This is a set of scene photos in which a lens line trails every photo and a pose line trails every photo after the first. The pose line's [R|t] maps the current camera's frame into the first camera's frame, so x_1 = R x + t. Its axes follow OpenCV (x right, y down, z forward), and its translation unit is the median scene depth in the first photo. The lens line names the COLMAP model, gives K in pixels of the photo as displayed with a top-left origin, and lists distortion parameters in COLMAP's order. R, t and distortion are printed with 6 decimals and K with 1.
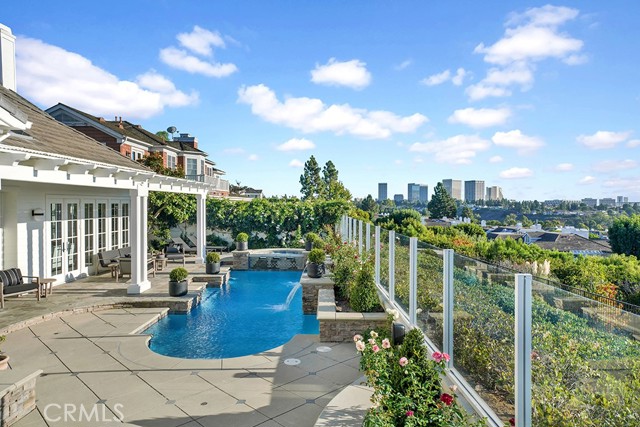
lens RADIAL K [[420.1, 0, 319.3], [0, 420.1, 212.6], [0, 0, 1]] dist [0.008745, -0.001396]
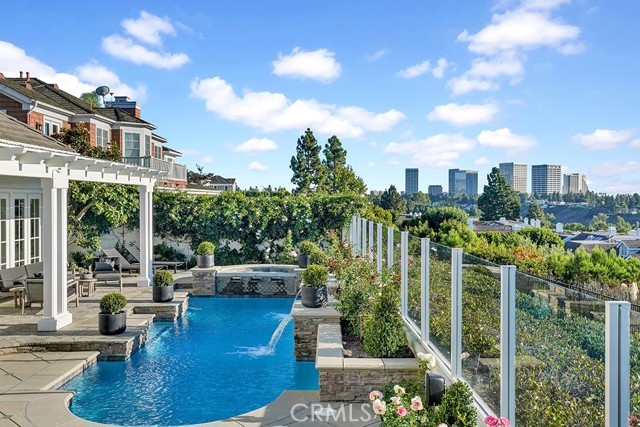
lens RADIAL K [[615.9, 0, 319.5], [0, 615.9, 210.5], [0, 0, 1]] dist [0.007790, 0.000000]
pose [[0.999999, -0.001056, 0.000558, 0.077045], [0.001057, 0.999997, -0.002200, -0.020506], [-0.000556, 0.002201, 0.999997, -0.296654]]
